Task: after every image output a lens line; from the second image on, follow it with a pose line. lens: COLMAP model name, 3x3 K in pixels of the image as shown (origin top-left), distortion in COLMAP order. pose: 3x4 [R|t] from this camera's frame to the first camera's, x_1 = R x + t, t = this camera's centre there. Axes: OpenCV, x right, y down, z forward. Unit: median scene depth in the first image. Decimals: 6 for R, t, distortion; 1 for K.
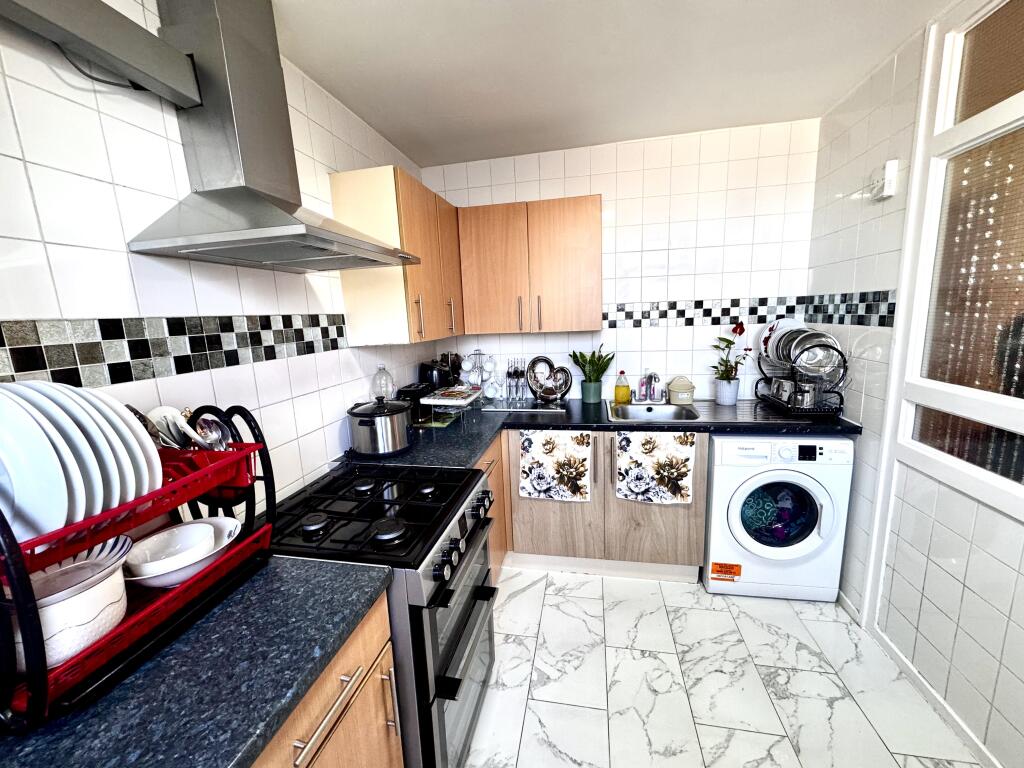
lens RADIAL K [[410.9, 0, 509.7], [0, 410.9, 388.9], [0, 0, 1]] dist [-0.000803, -0.000148]
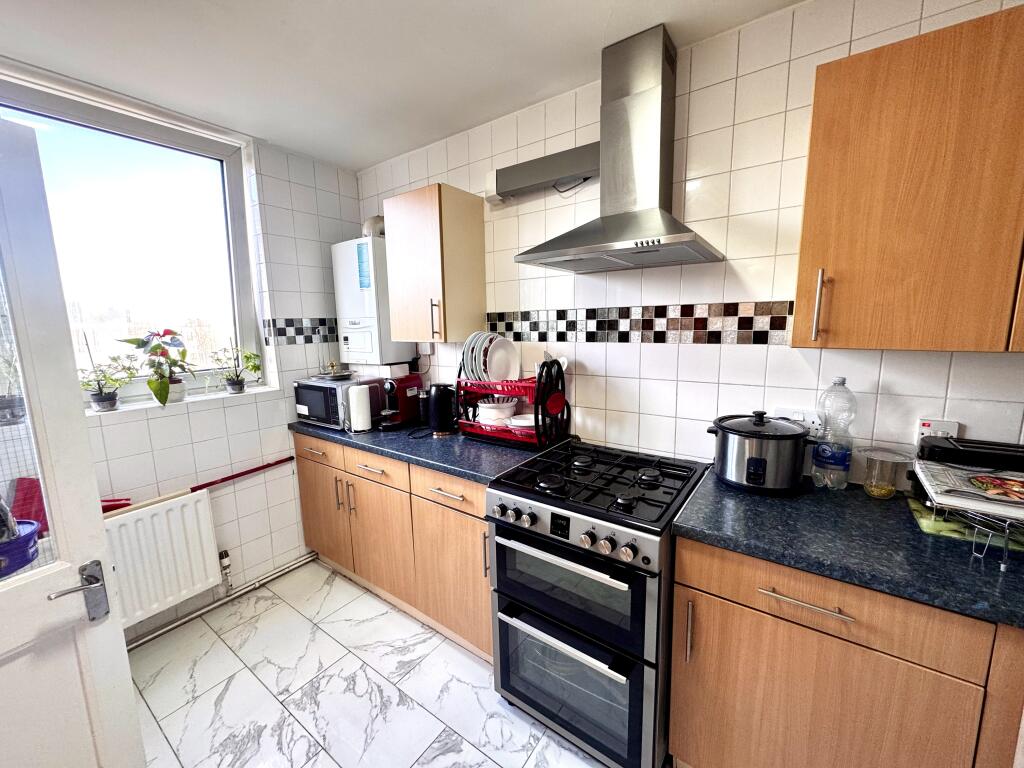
lens RADIAL K [[410.9, 0, 509.7], [0, 410.9, 378.5], [0, 0, 1]] dist [-0.000803, -0.000148]
pose [[-0.409609, 0.200336, -0.889992, 0.670388], [-0.112361, 0.957082, 0.267151, -0.238710], [0.905315, 0.209427, -0.369519, 1.054947]]
